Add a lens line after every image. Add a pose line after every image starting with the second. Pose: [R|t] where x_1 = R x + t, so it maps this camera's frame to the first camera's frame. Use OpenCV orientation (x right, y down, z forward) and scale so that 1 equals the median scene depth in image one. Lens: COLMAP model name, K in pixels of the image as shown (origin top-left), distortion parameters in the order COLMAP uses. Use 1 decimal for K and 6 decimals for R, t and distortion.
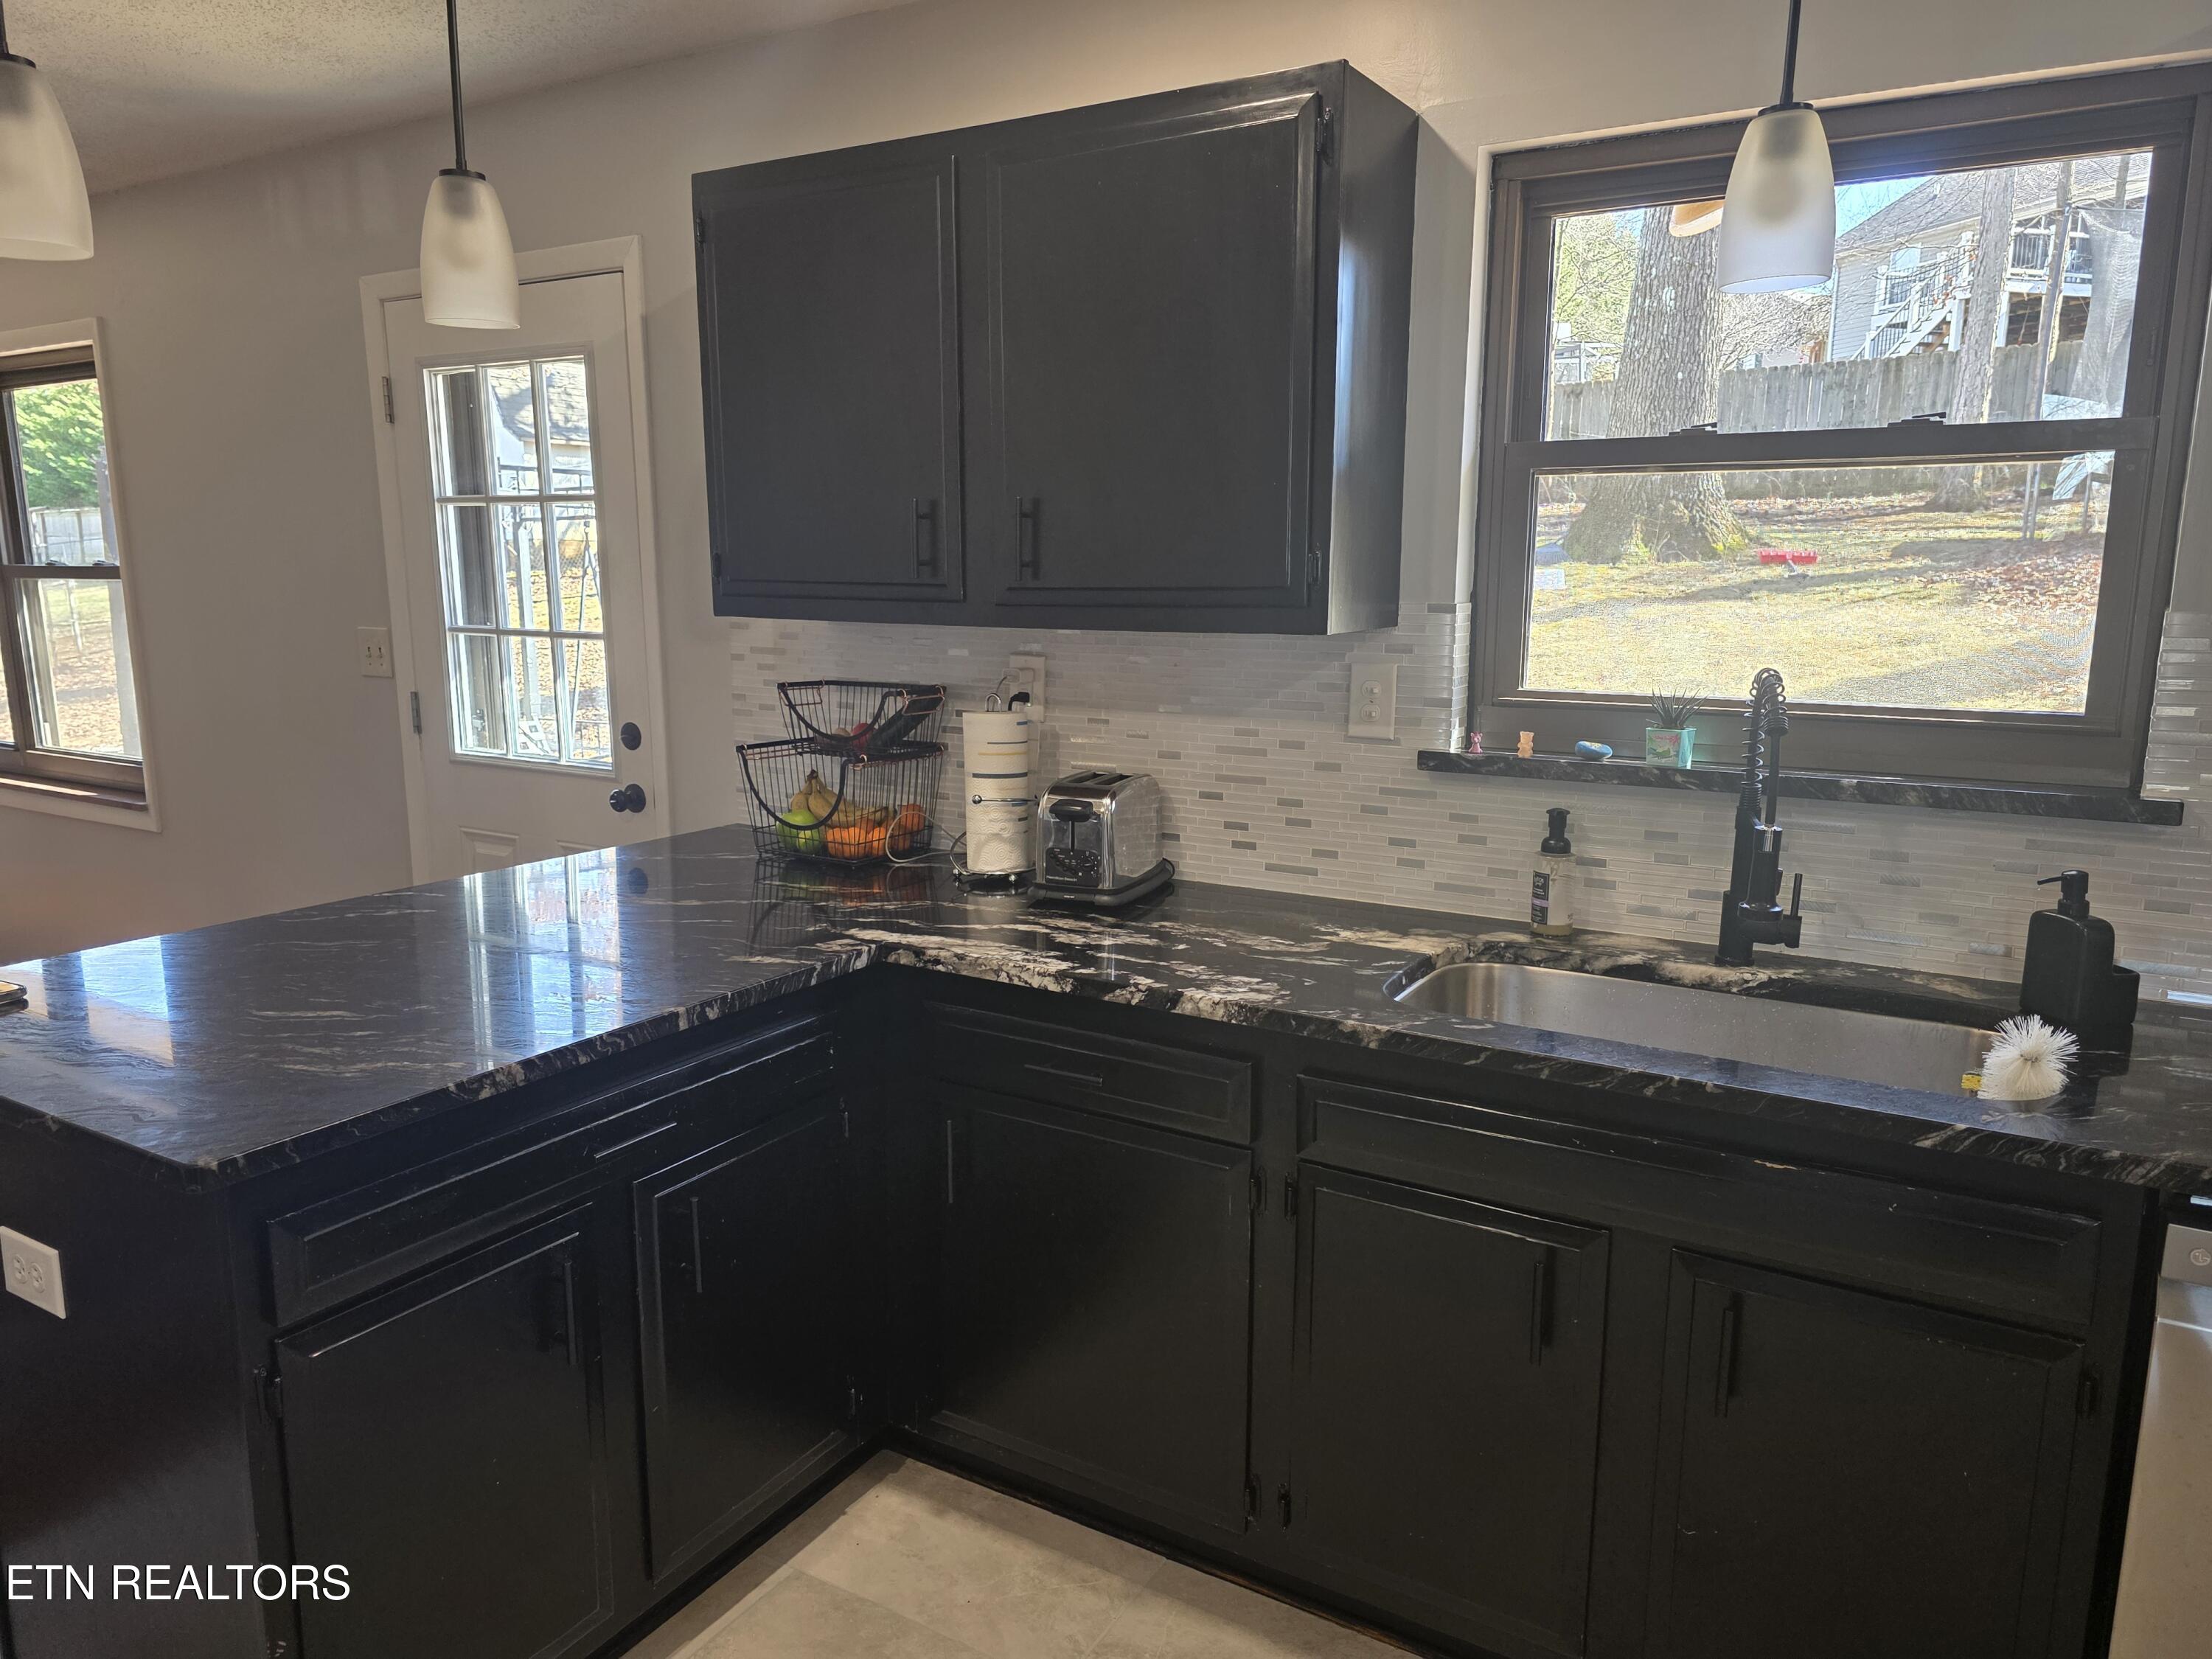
lens RADIAL K [[1485.8, 0, 1087.1], [0, 1485.8, 819.2], [0, 0, 1]] dist [0.064270, -0.059830]
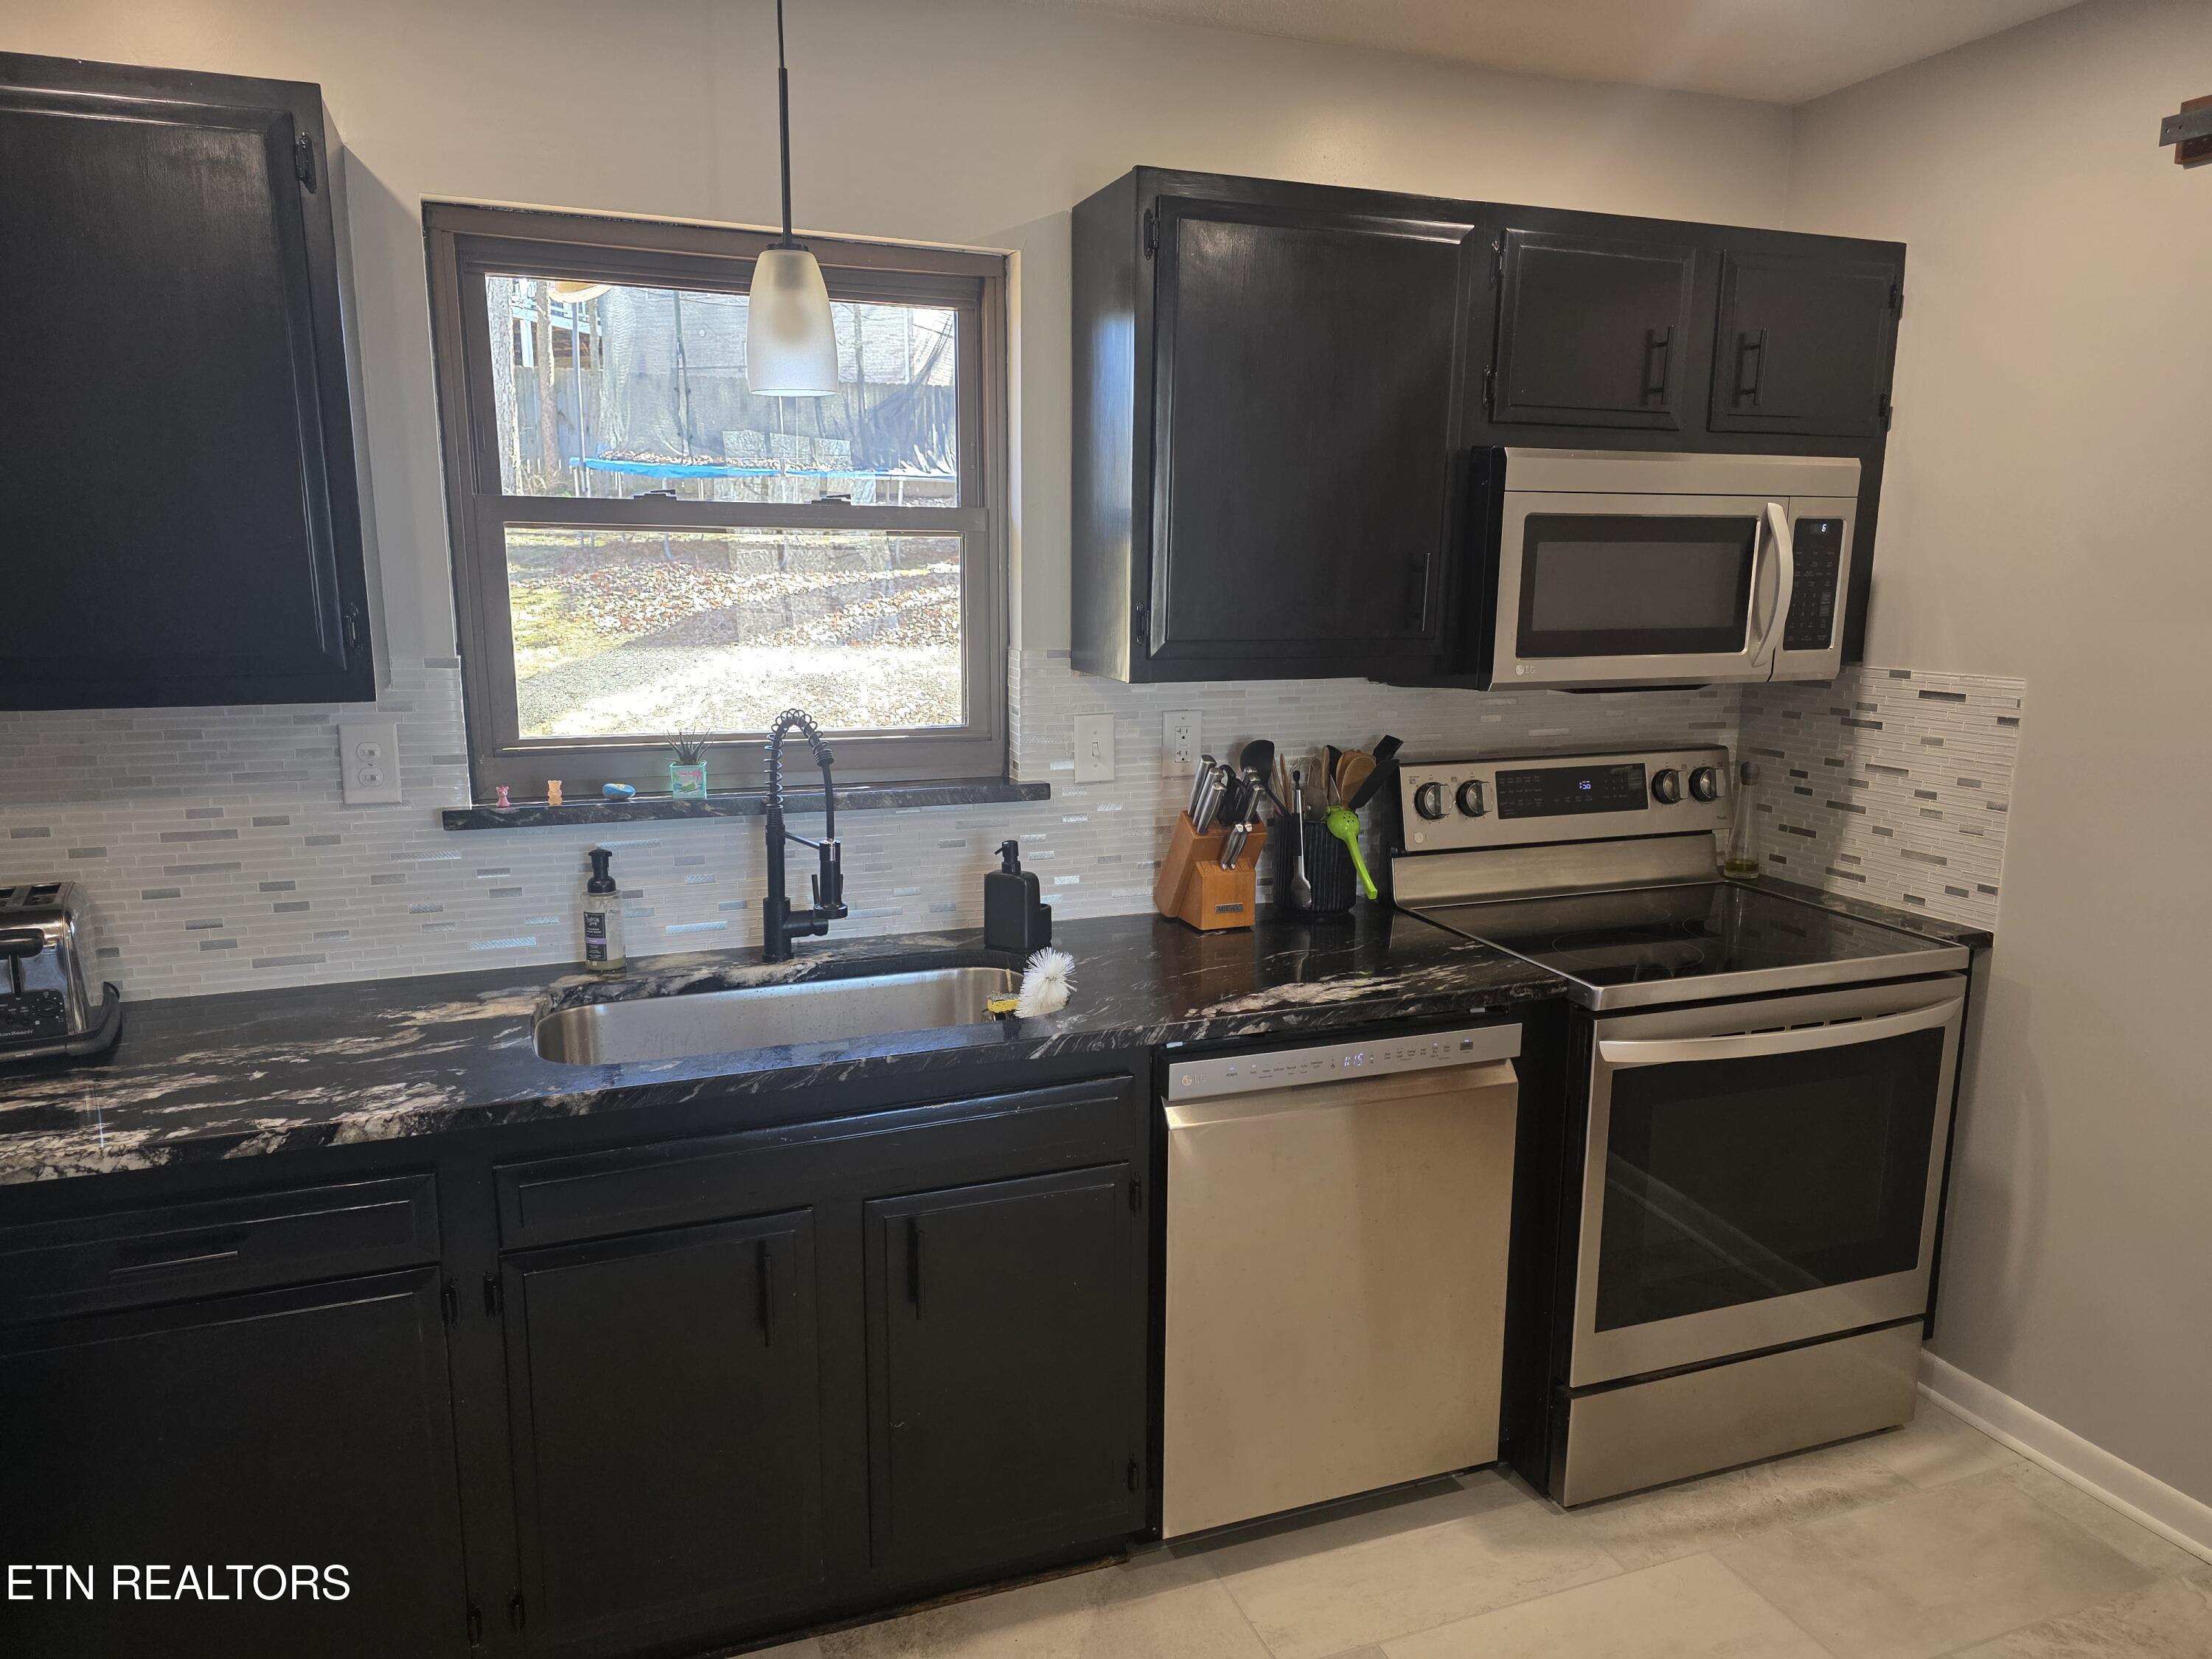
lens RADIAL K [[1485.8, 0, 1091.5], [0, 1485.8, 848.4], [0, 0, 1]] dist [0.064270, -0.059830]
pose [[0.611400, -0.148401, 0.777282, -0.304942], [0.130571, 0.987713, 0.085871, -0.055851], [-0.780475, 0.048989, 0.623265, 0.082942]]
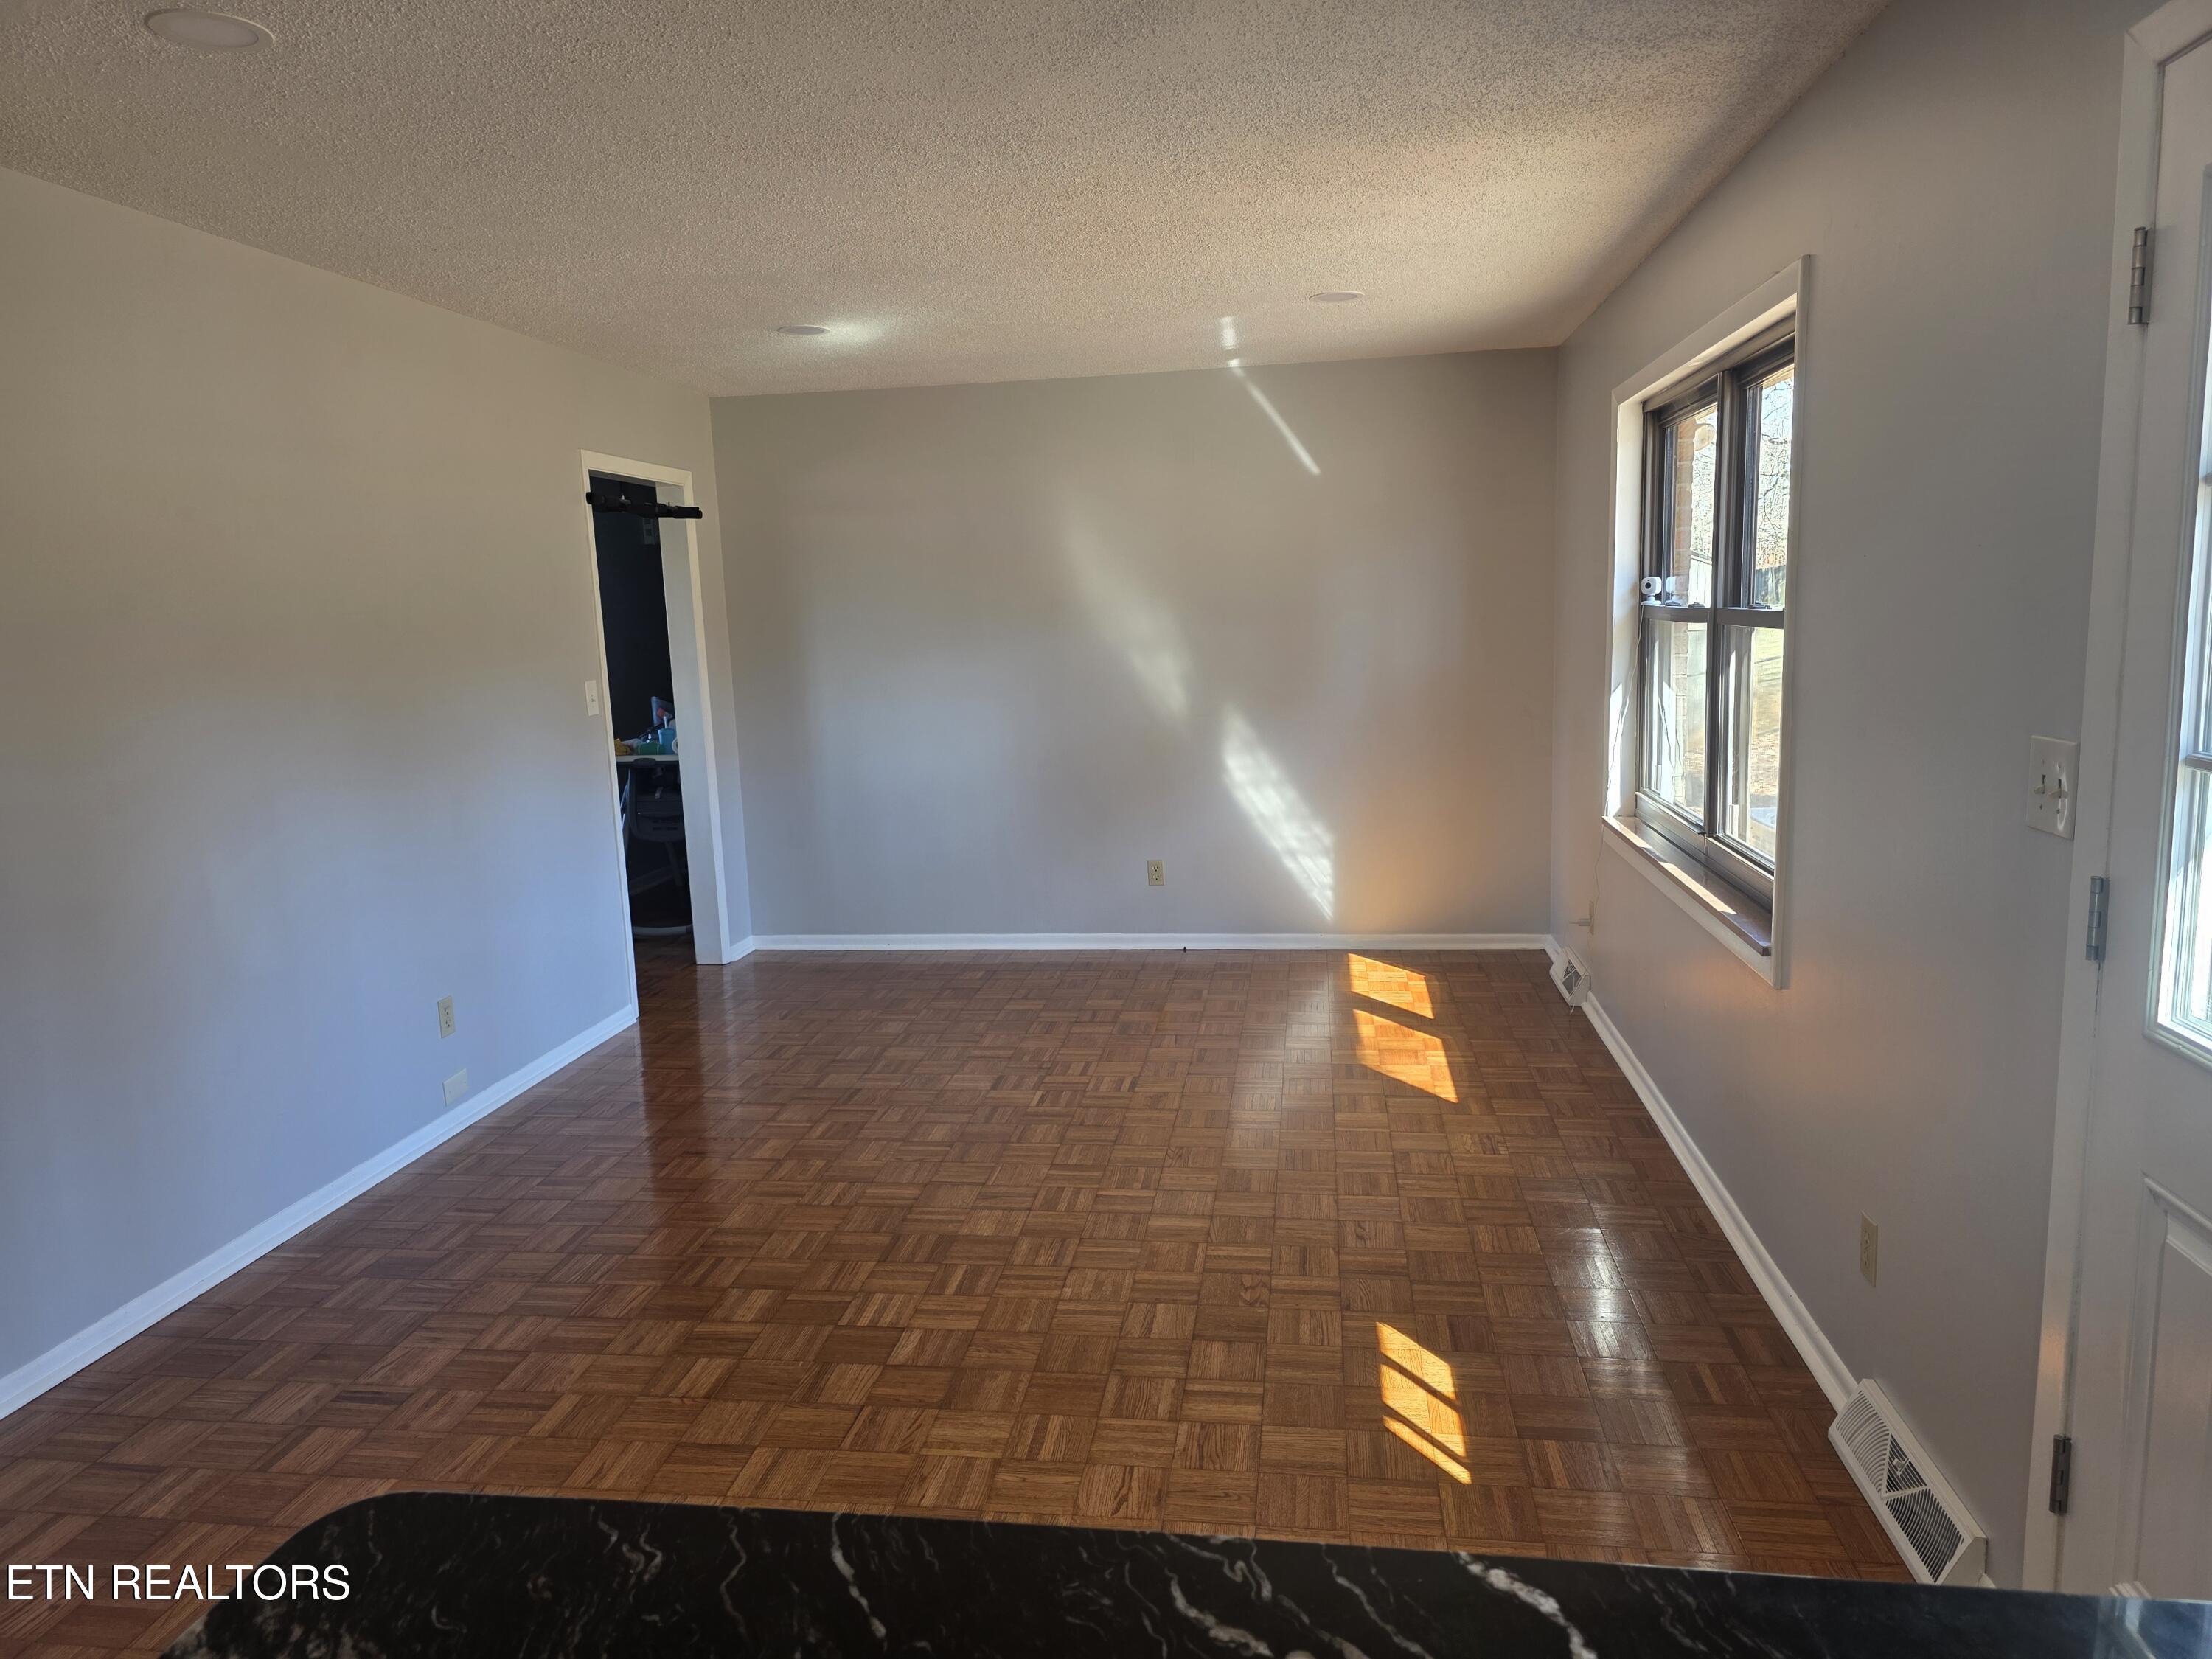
lens RADIAL K [[1485.8, 0, 1089.4], [0, 1485.8, 859.7], [0, 0, 1]] dist [0.064270, -0.059830]
pose [[0.389468, 0.138717, -0.910534, -0.226664], [-0.119027, 0.987884, 0.099589, -0.176997], [0.913317, 0.069591, 0.401260, 0.882633]]
